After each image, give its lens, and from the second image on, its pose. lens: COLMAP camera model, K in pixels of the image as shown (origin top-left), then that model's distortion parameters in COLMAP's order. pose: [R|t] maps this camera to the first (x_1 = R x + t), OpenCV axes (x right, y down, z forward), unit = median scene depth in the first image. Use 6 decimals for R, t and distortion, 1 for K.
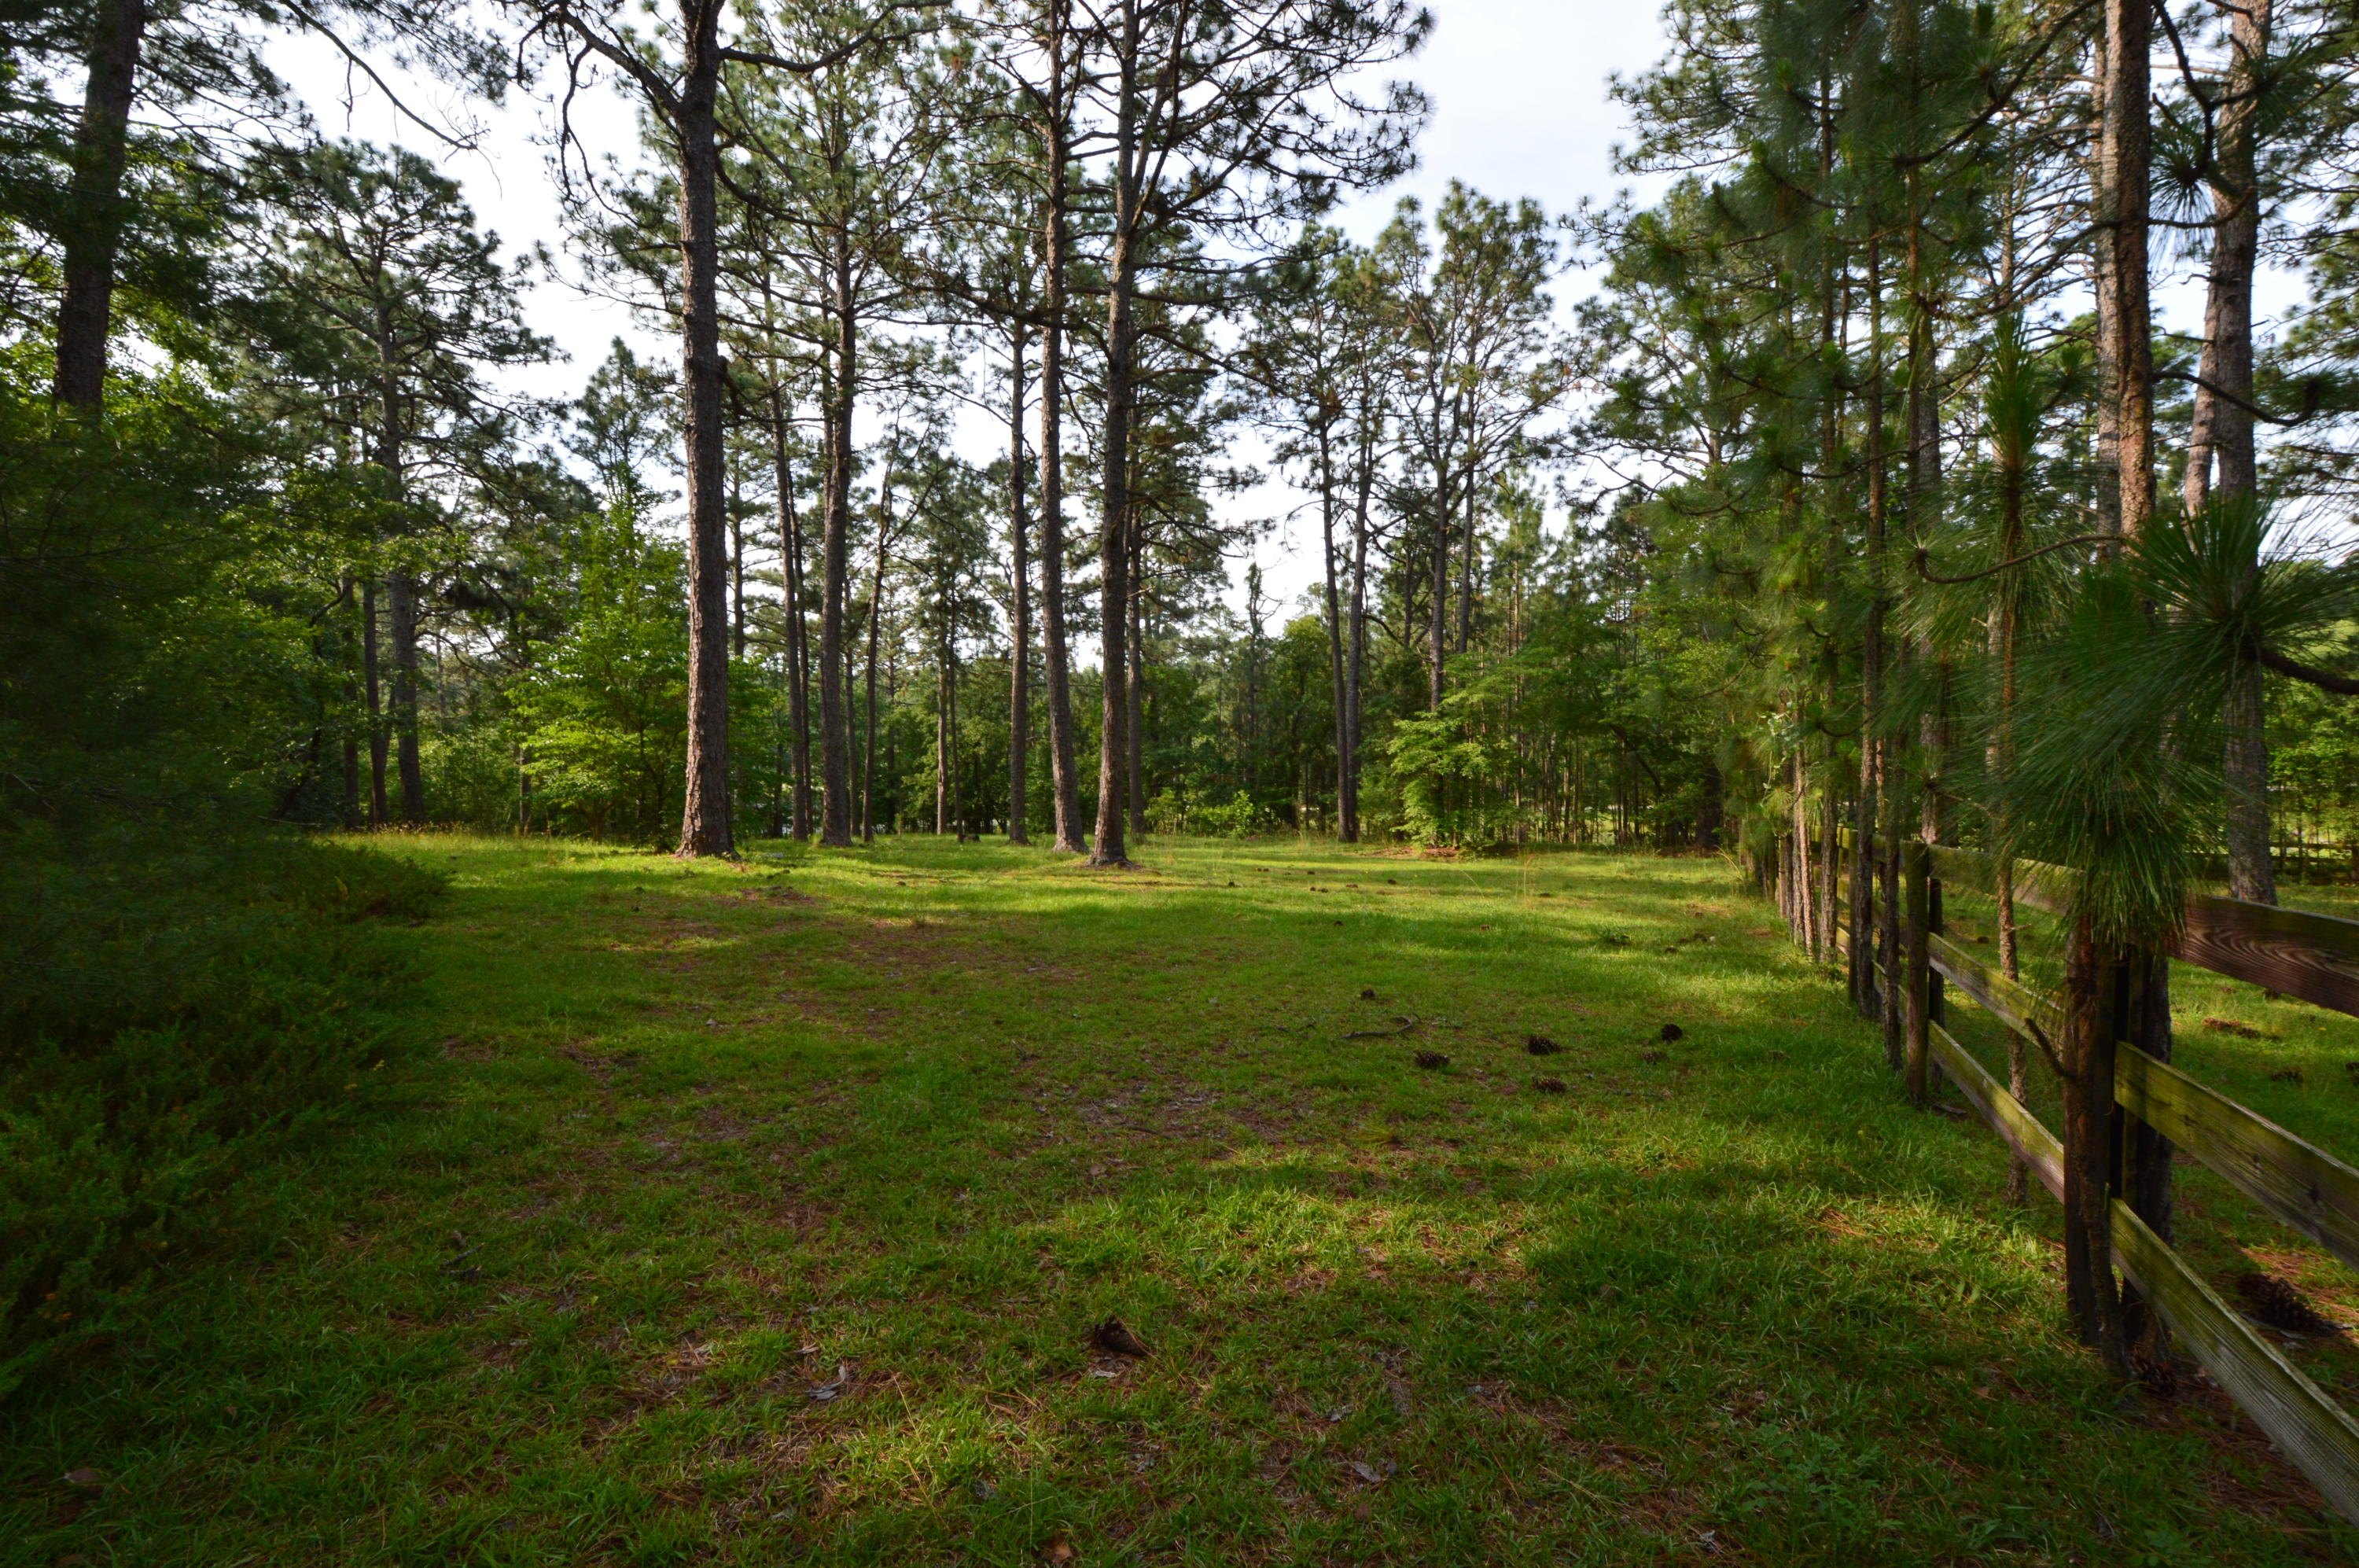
lens RADIAL K [[1040.6, 0, 1193.6], [0, 1040.6, 785.3], [0, 0, 1]] dist [0.000357, -0.005145]
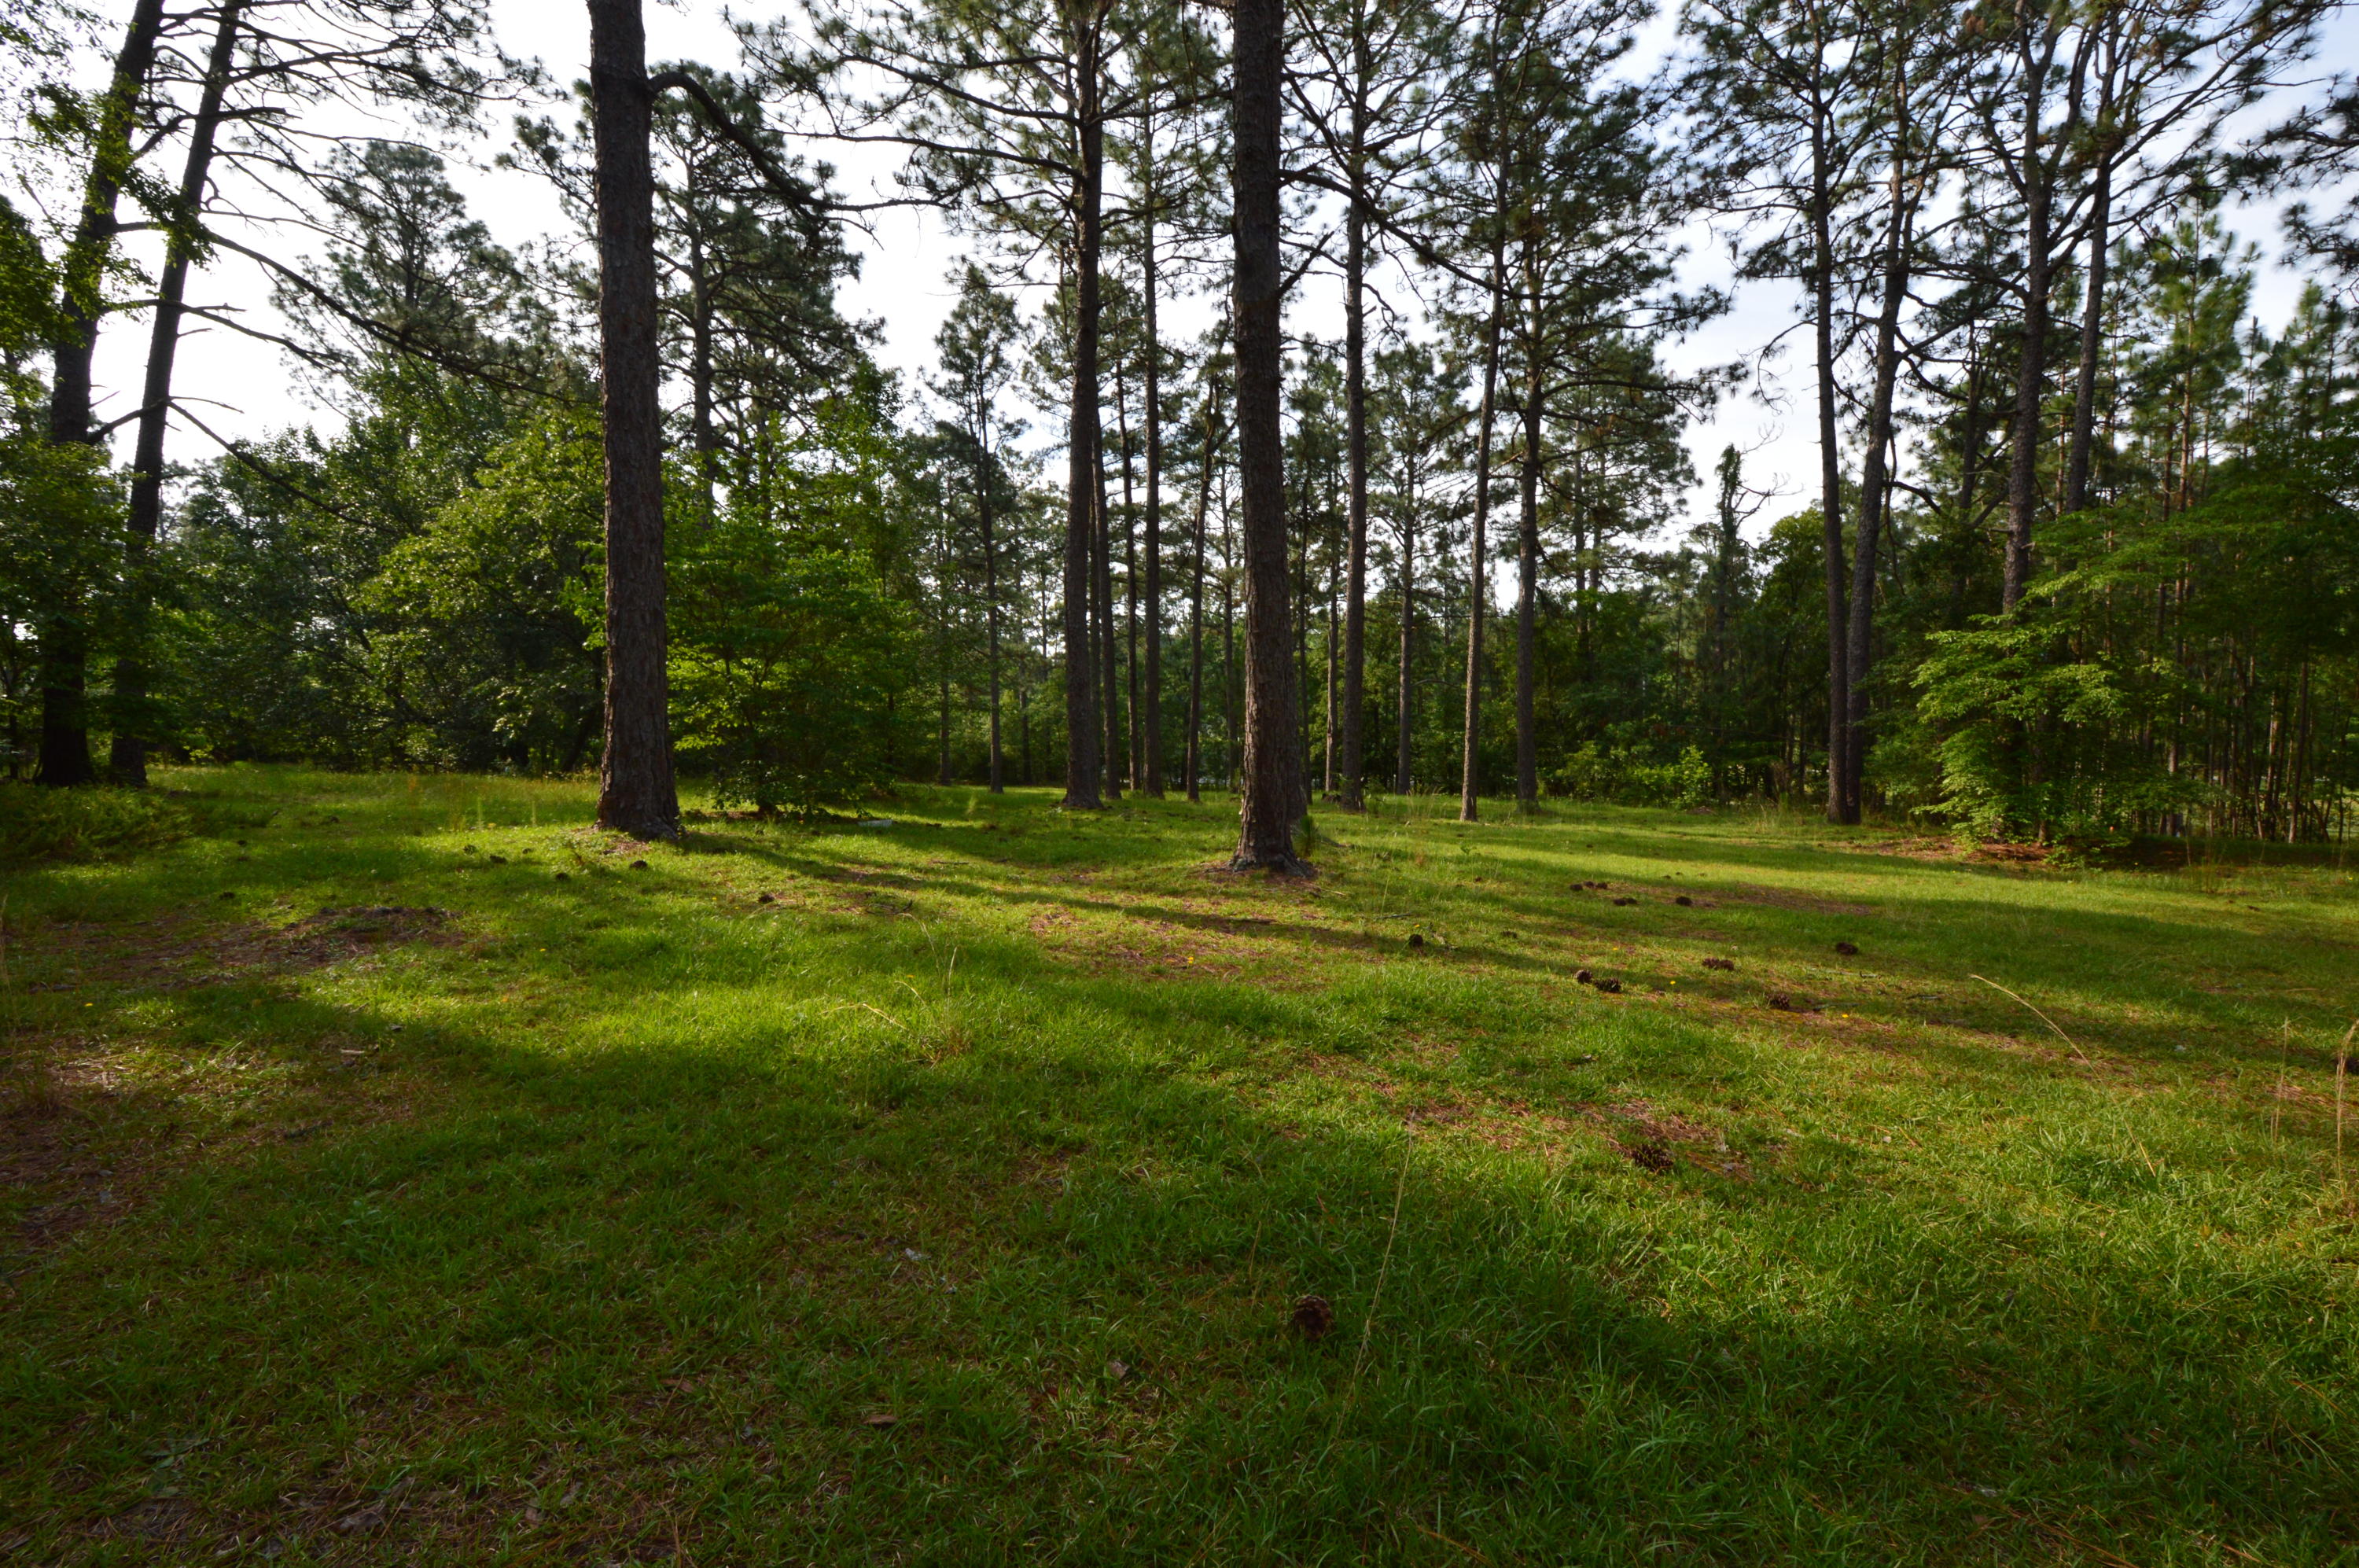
lens RADIAL K [[1030.0, 0, 1213.4], [0, 1030.0, 786.2], [0, 0, 1]] dist [-0.000801, 0.000298]
pose [[0.906769, 0.024434, -0.420918, 0.052927], [-0.005239, 0.998895, 0.046699, 0.001590], [0.421594, -0.040140, 0.905896, 0.207299]]
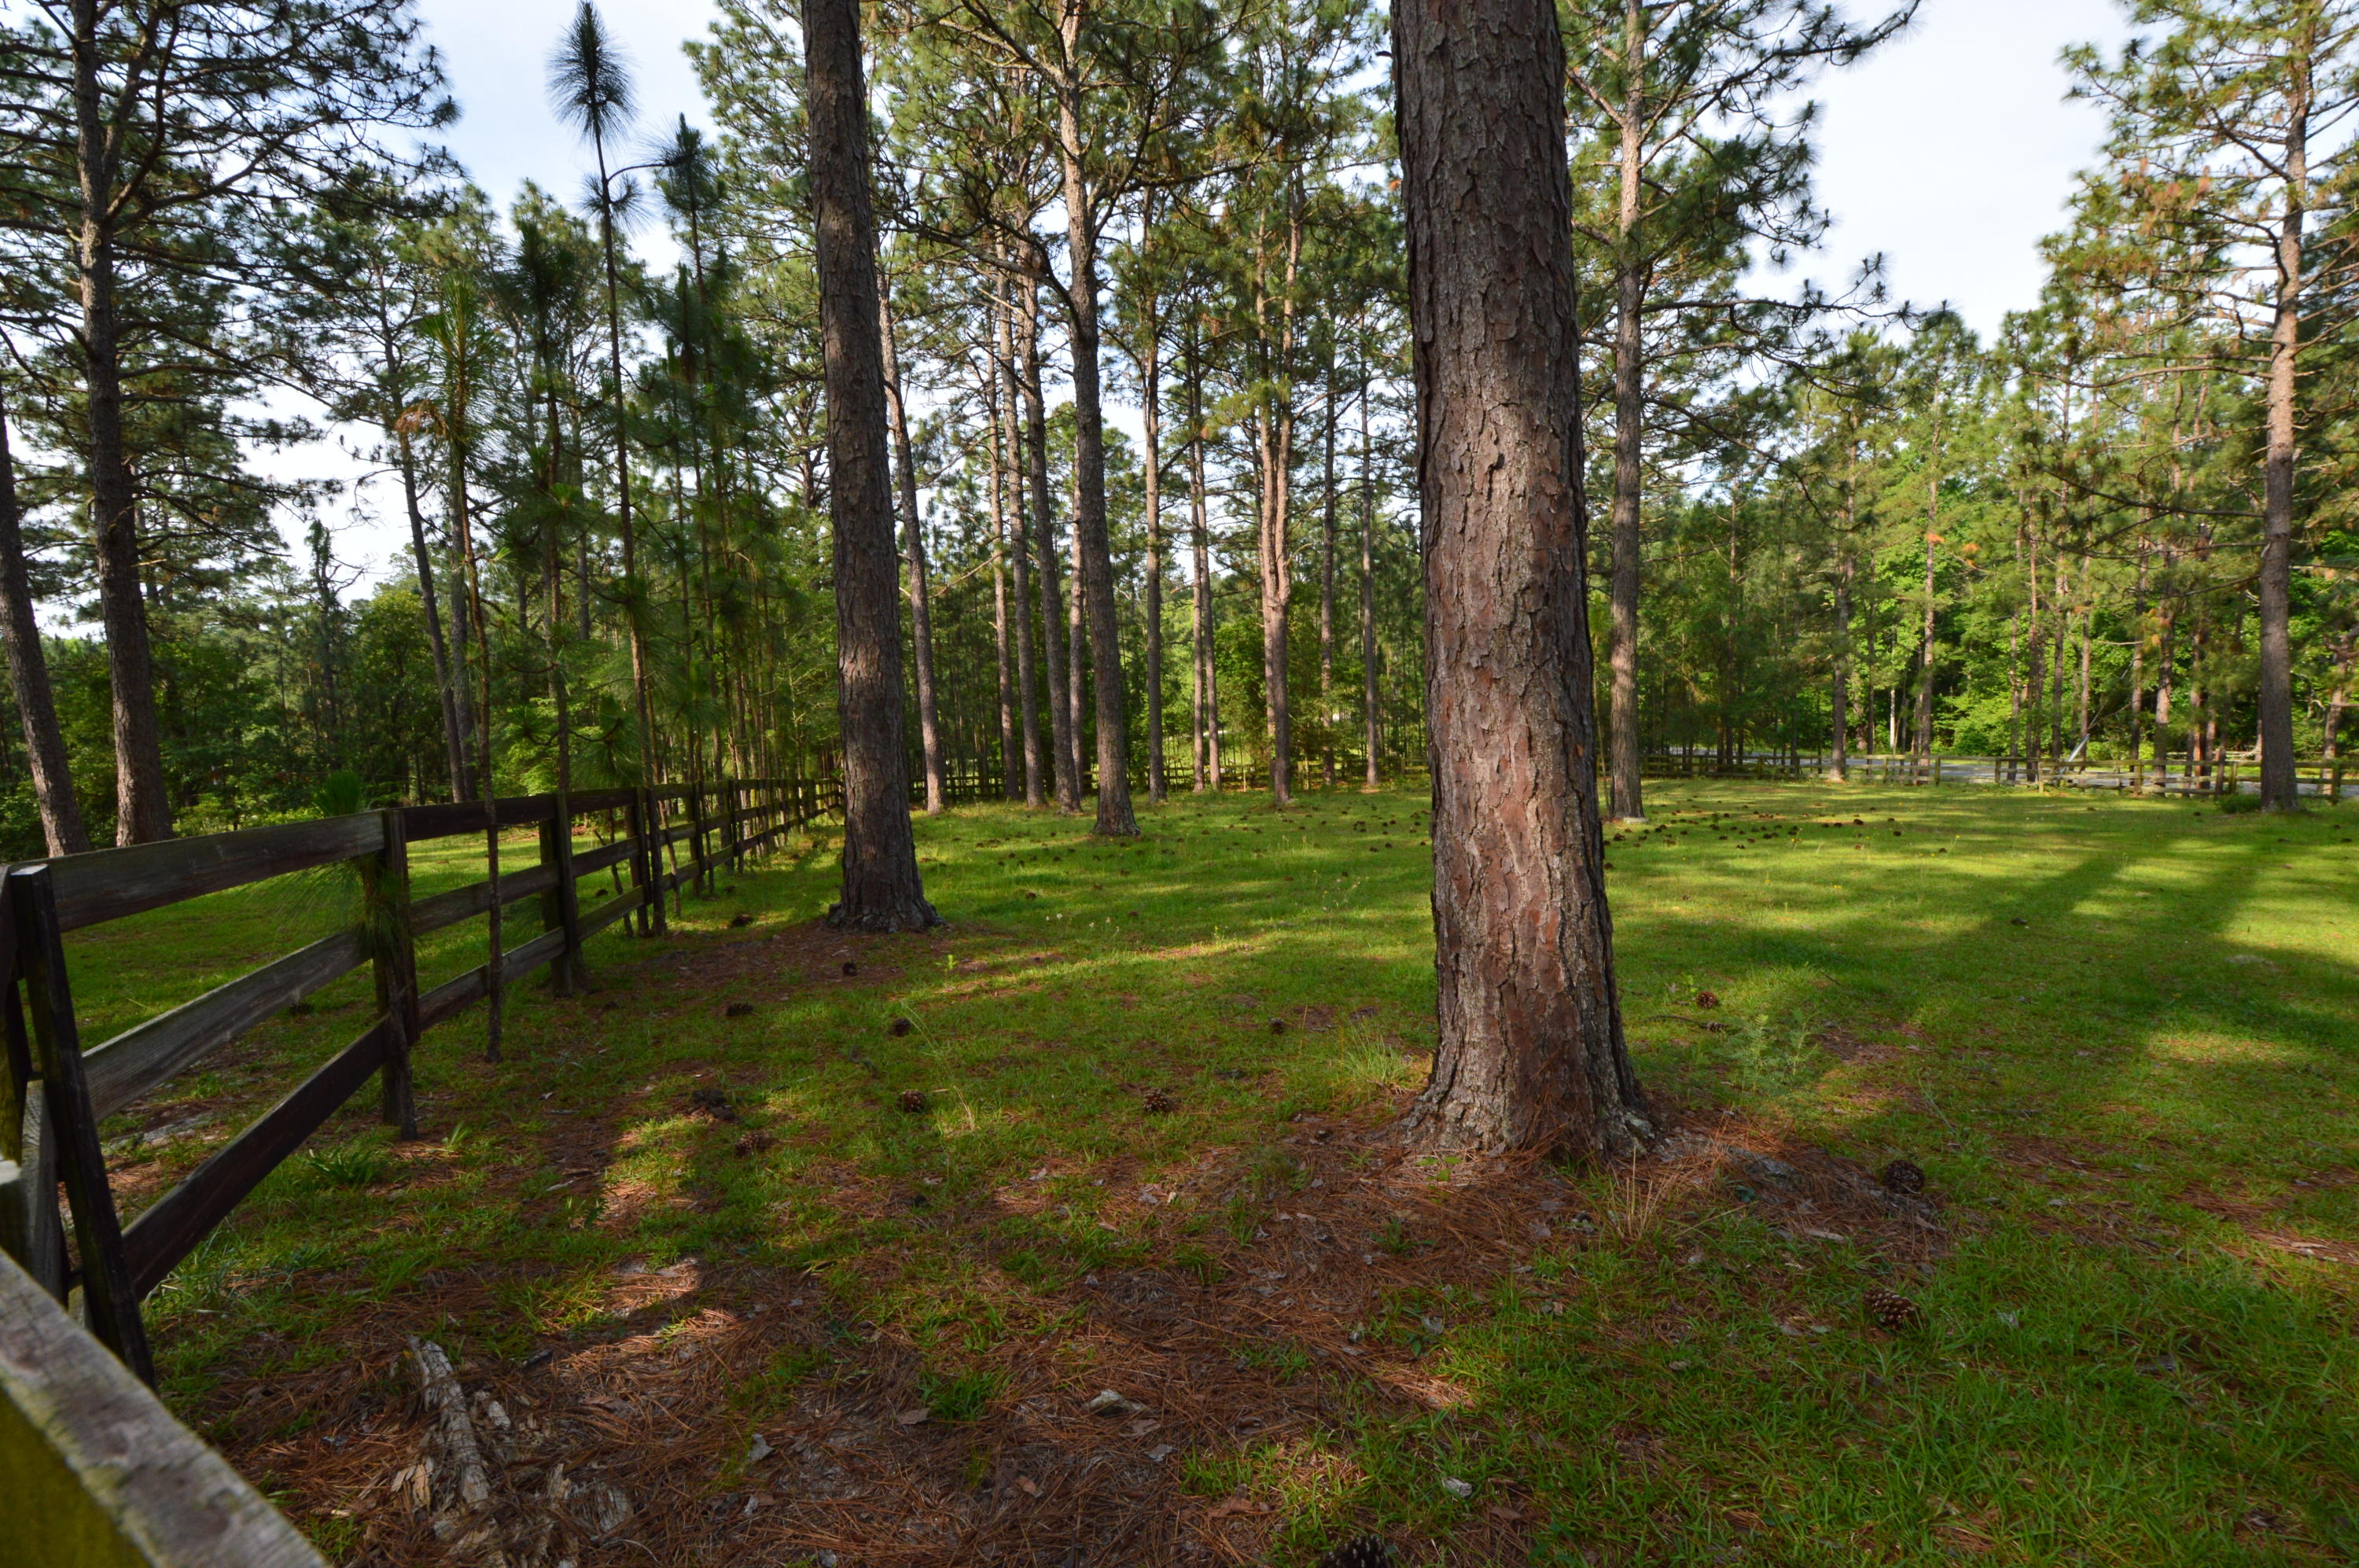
lens RADIAL K [[1039.5, 0, 1193.4], [0, 1039.5, 785.6], [0, 0, 1]] dist [0.003900, -0.006999]
pose [[0.737450, -0.077993, 0.670883, 0.000087], [0.059234, 0.996951, 0.050788, 0.001026], [-0.672799, 0.002285, 0.739822, -0.147429]]
